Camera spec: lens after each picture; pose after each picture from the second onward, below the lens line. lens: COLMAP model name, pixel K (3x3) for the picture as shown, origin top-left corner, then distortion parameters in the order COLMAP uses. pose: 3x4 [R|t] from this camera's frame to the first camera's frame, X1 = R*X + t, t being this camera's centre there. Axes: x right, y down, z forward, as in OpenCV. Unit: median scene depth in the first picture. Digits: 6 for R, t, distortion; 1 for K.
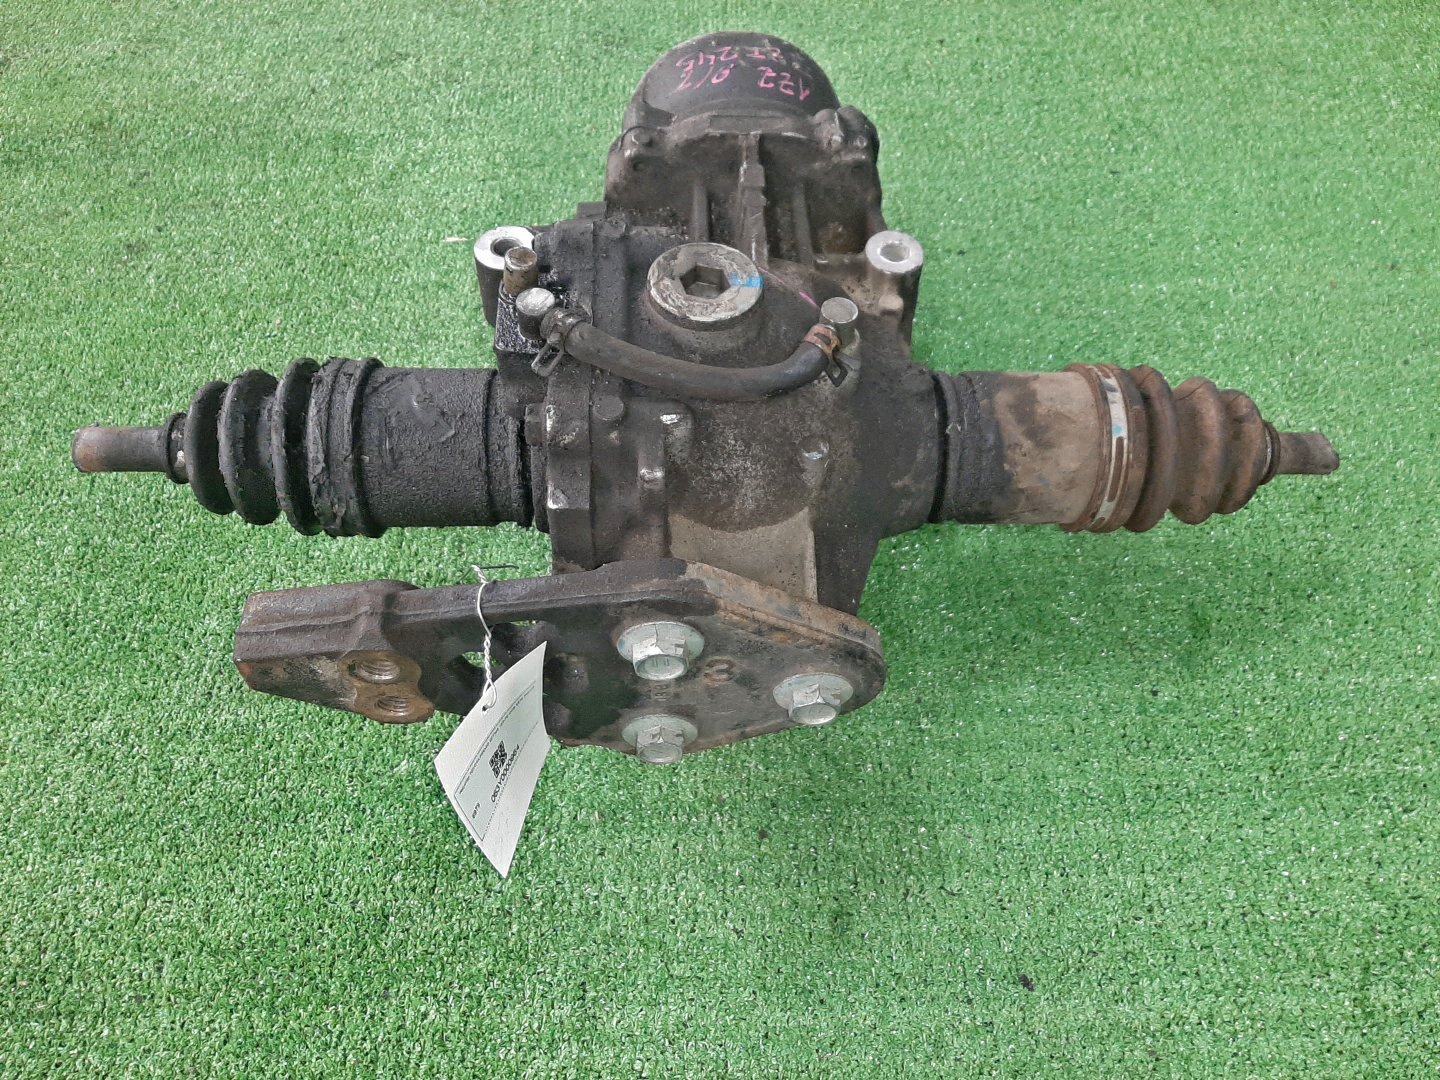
lens RADIAL K [[1082.4, 0, 727.6], [0, 1082.4, 533.5], [0, 0, 1]] dist [0.086507, -0.163622]
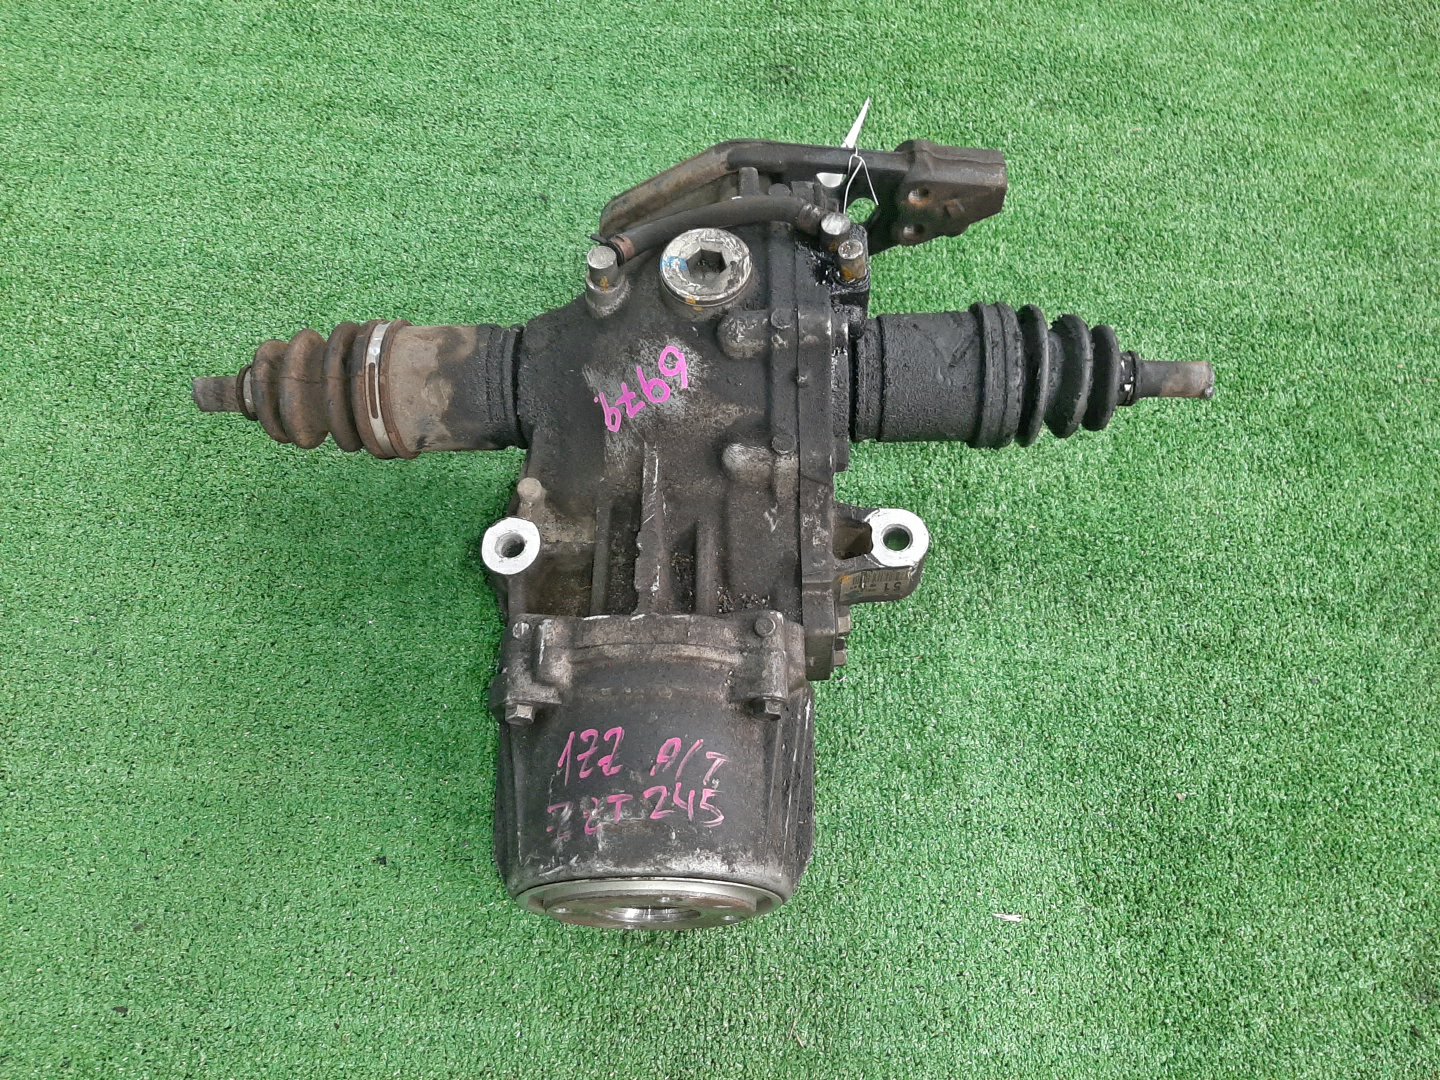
lens RADIAL K [[1068.0, 0, 720.2], [0, 1068.0, 519.0], [0, 0, 1]] dist [0.102526, -0.158965]
pose [[-0.999257, -0.038286, -0.004382, -0.036403], [0.013387, -0.451486, 0.892178, -1.245285], [-0.036136, 0.891456, 0.451663, 0.595016]]
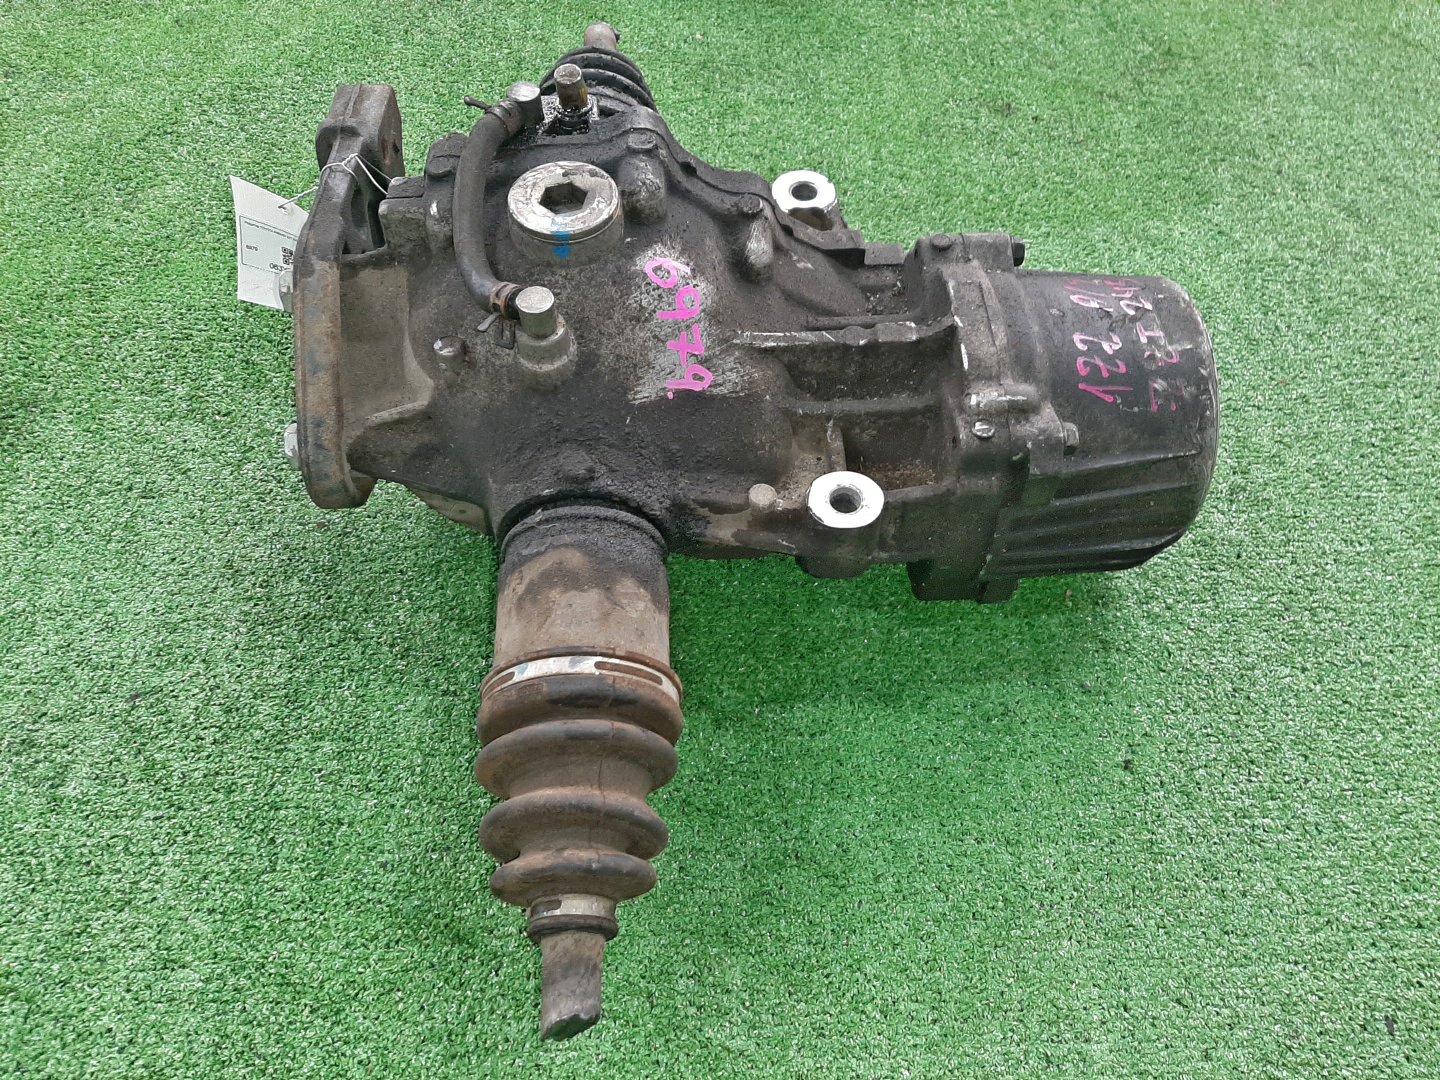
lens RADIAL K [[1082.4, 0, 727.6], [0, 1082.4, 533.5], [0, 0, 1]] dist [0.086507, -0.163622]
pose [[0.008361, 0.815217, -0.579095, 0.727985], [-0.809323, 0.345645, 0.474895, -0.636610], [0.587304, 0.464704, 0.662664, 0.461025]]
